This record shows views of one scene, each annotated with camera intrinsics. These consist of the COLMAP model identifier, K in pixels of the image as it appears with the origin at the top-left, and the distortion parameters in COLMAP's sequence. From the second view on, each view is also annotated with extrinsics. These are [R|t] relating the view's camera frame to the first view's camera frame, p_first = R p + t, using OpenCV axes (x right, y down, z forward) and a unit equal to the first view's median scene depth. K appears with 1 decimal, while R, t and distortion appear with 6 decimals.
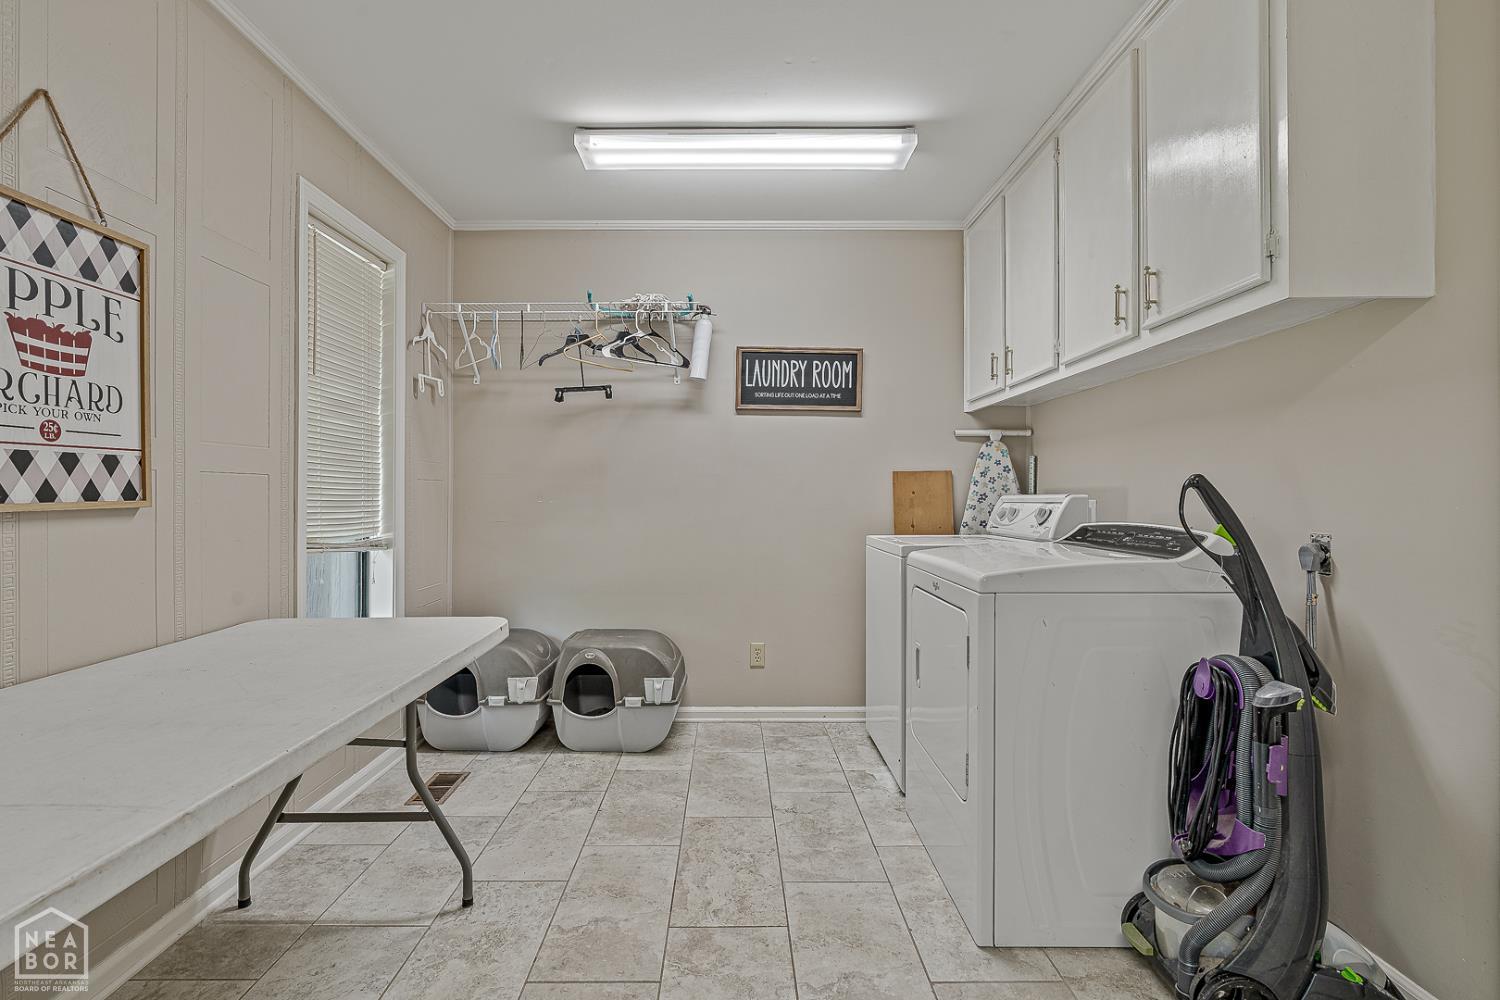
lens RADIAL K [[687.9, 0, 741.4], [0, 687.9, 493.3], [0, 0, 1]] dist [-0.009602, 0.003928]
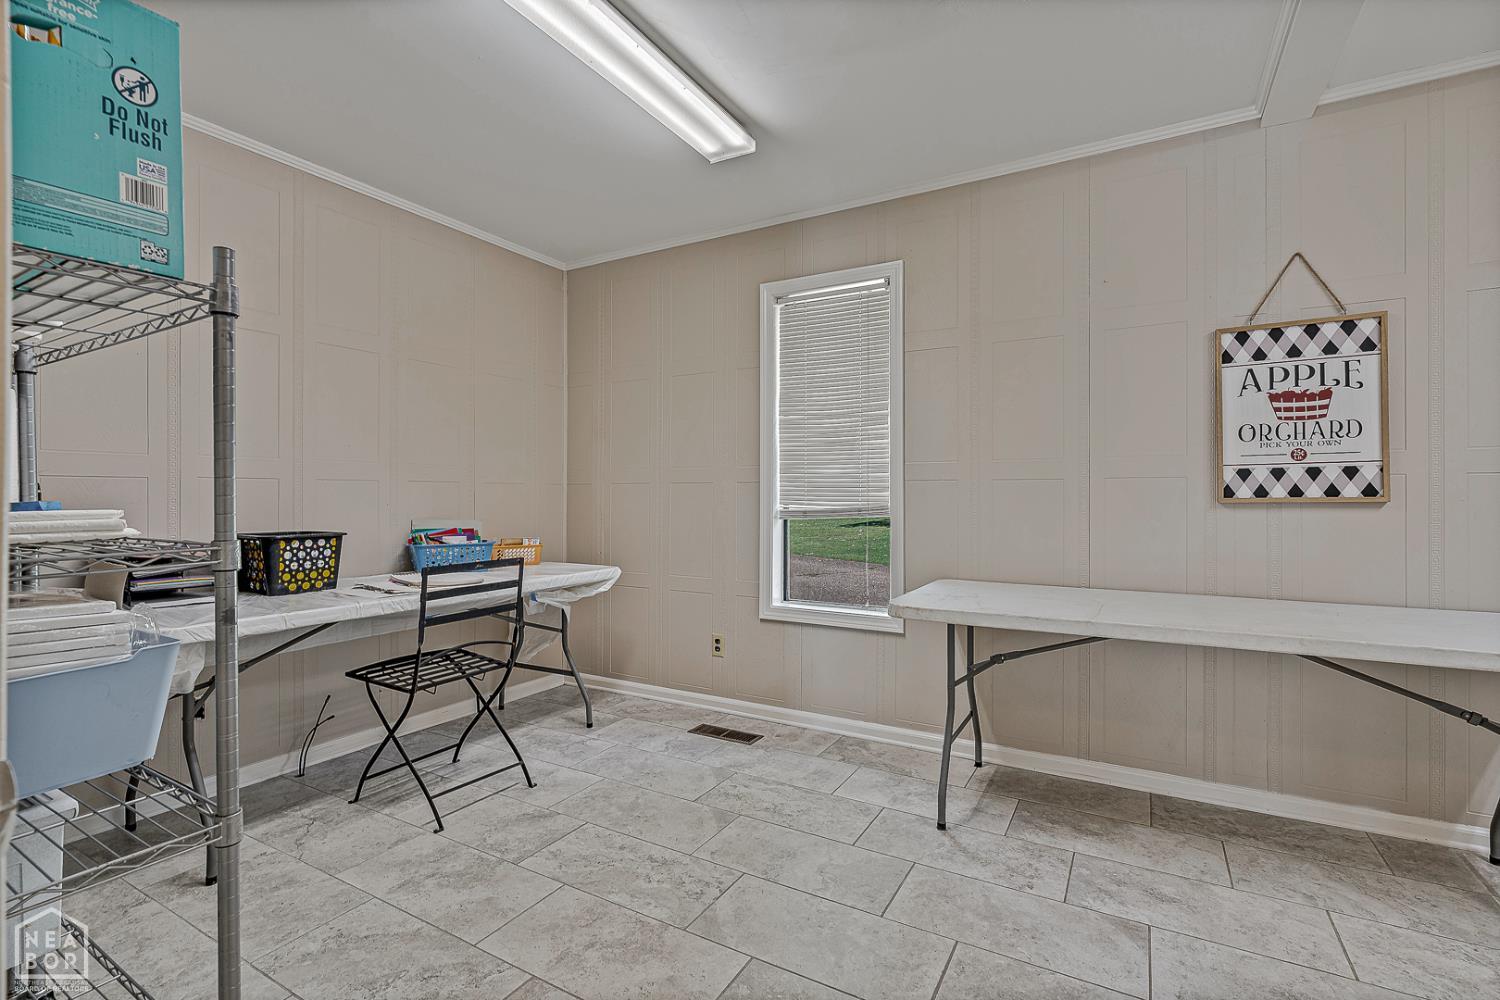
lens RADIAL K [[687.9, 0, 745.9], [0, 687.9, 499.7], [0, 0, 1]] dist [-0.009602, 0.003928]
pose [[-0.510147, 0.001114, -0.860086, 1.085615], [-0.000876, 0.999998, 0.001815, 0.016205], [0.860087, 0.001679, -0.510145, 0.669183]]
